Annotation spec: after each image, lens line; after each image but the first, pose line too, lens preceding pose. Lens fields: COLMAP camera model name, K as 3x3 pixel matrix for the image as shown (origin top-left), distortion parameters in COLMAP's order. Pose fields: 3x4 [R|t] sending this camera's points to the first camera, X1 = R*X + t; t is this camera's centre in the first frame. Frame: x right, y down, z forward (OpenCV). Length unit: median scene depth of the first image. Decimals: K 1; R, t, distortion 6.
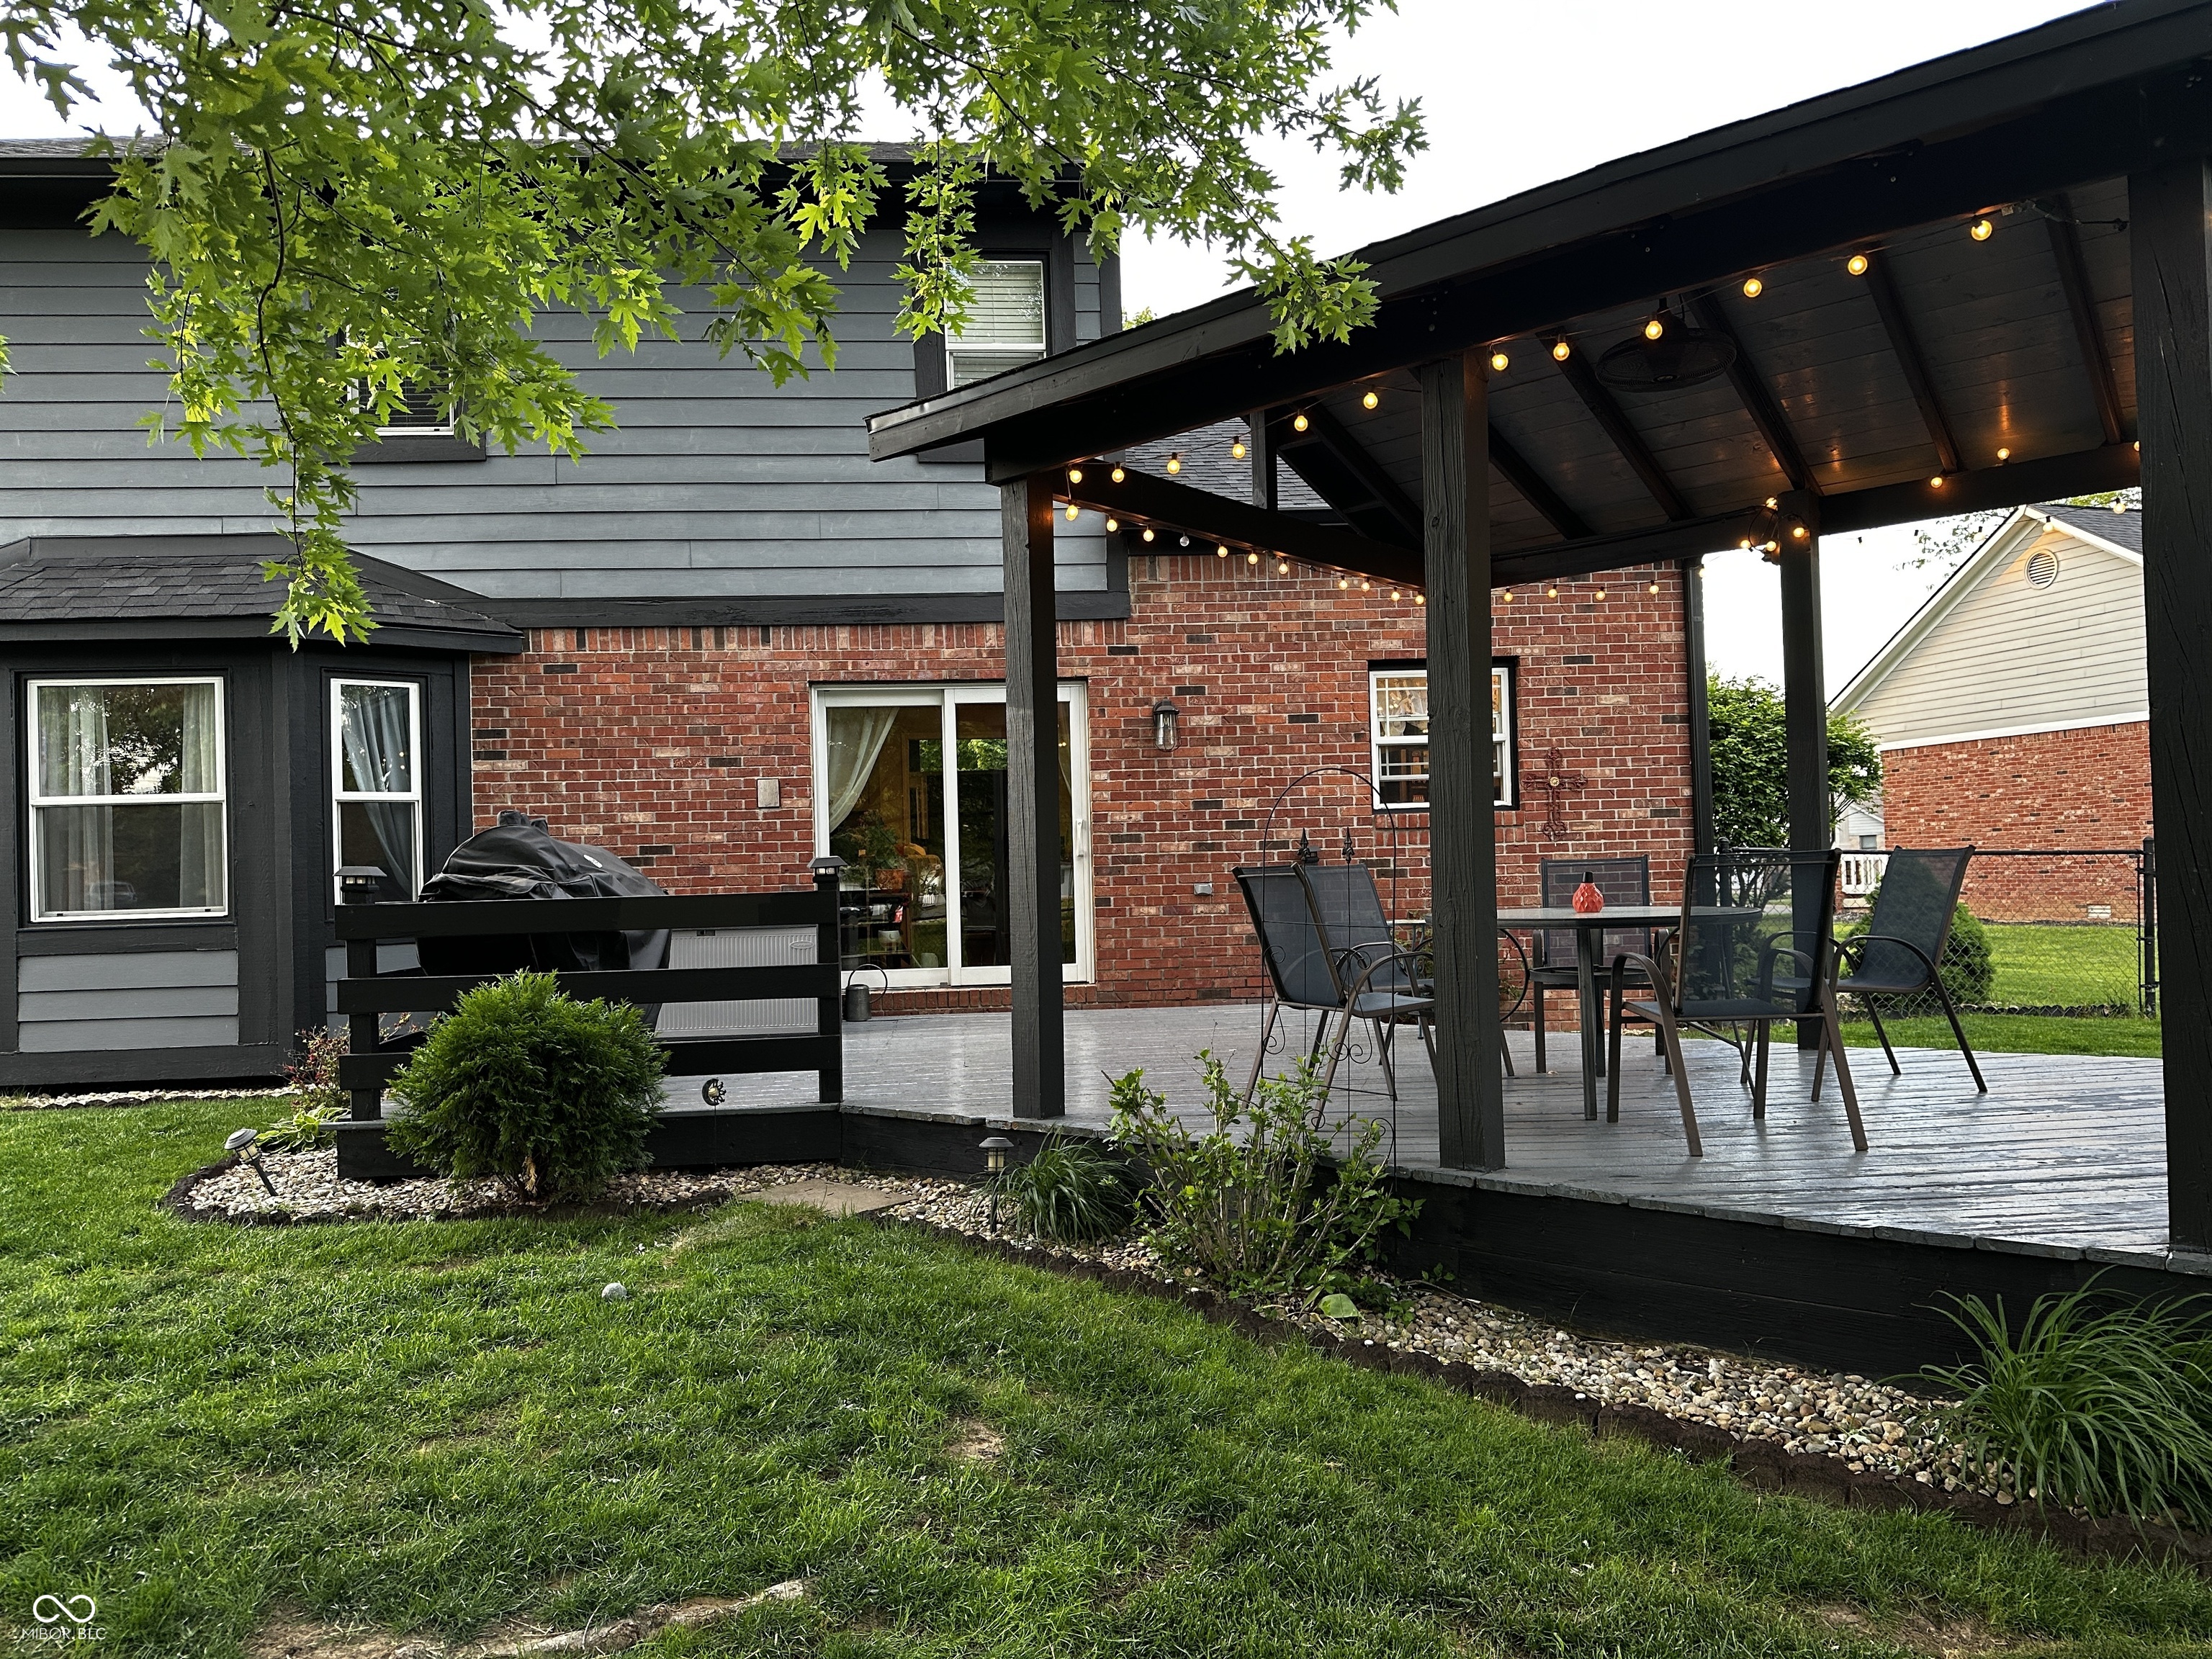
lens RADIAL K [[1514.7, 0, 1105.8], [0, 1514.7, 839.6], [0, 0, 1]] dist [0.037952, -0.001378]
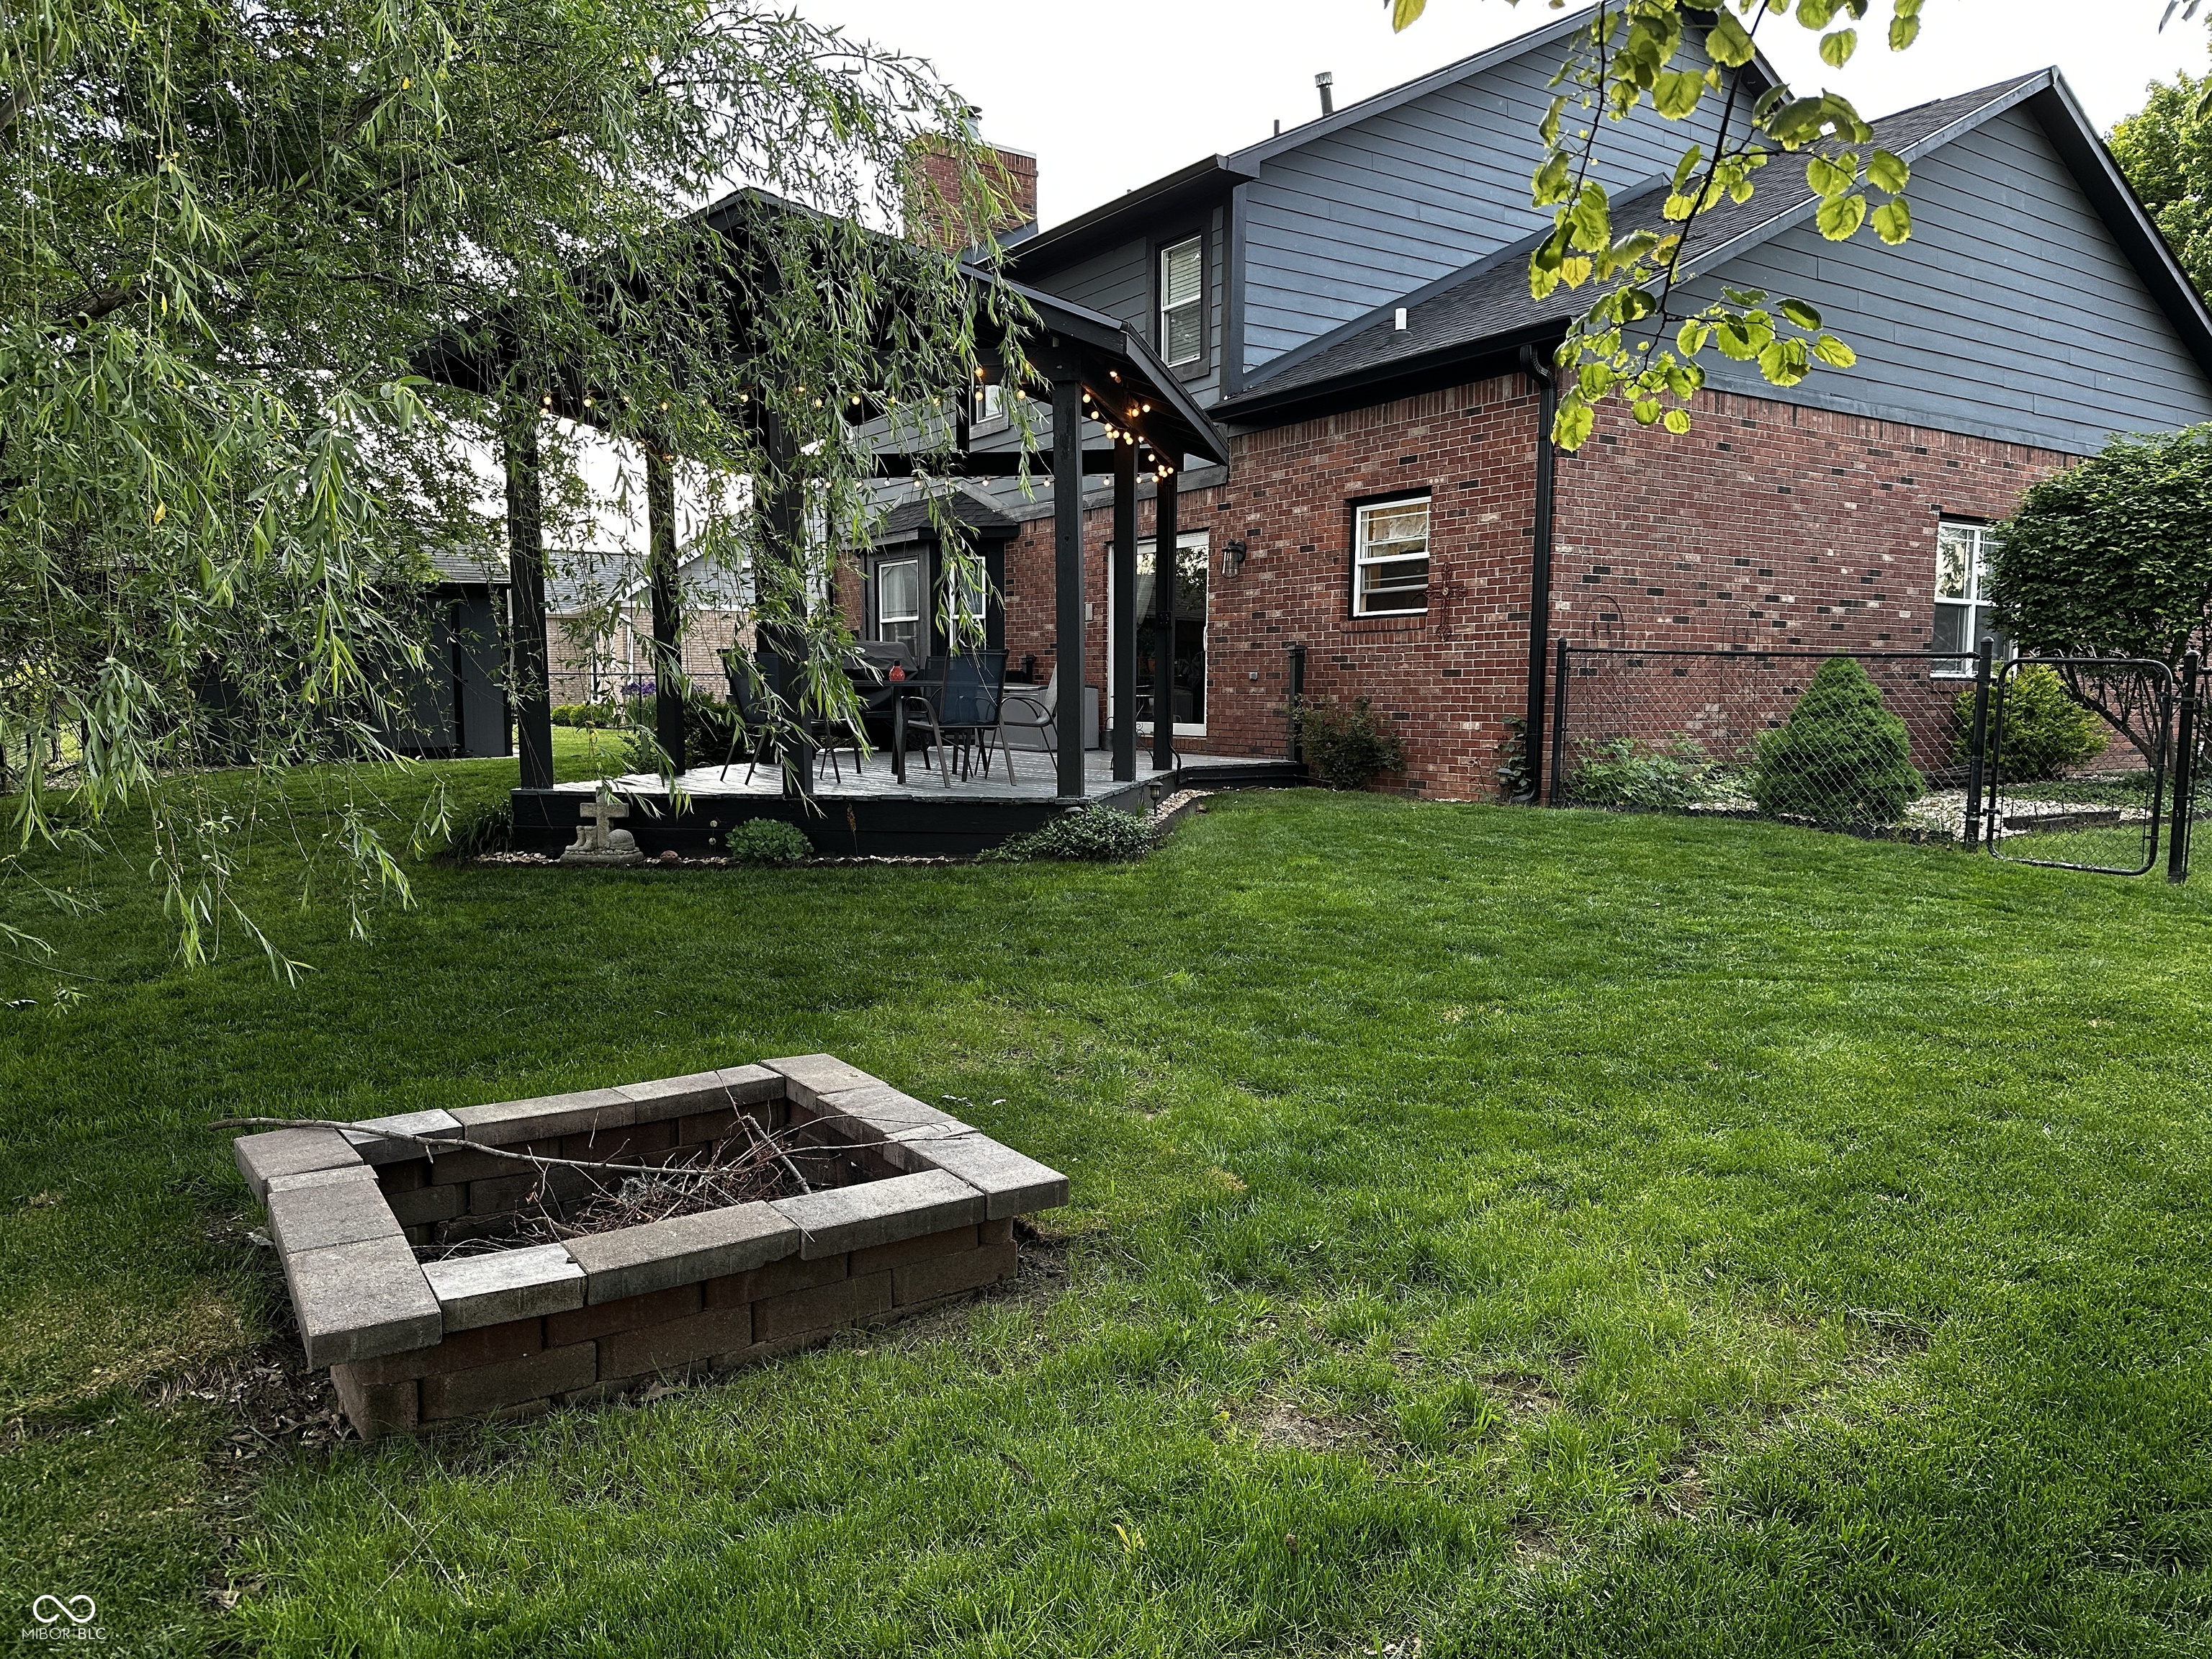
lens RADIAL K [[1514.7, 0, 1105.8], [0, 1514.7, 830.4], [0, 0, 1]] dist [0.037952, -0.001378]
pose [[0.524064, 0.107453, -0.844873, 1.186204], [0.025760, 0.989555, 0.141832, -0.028538], [0.851289, -0.096093, 0.515823, 0.137008]]
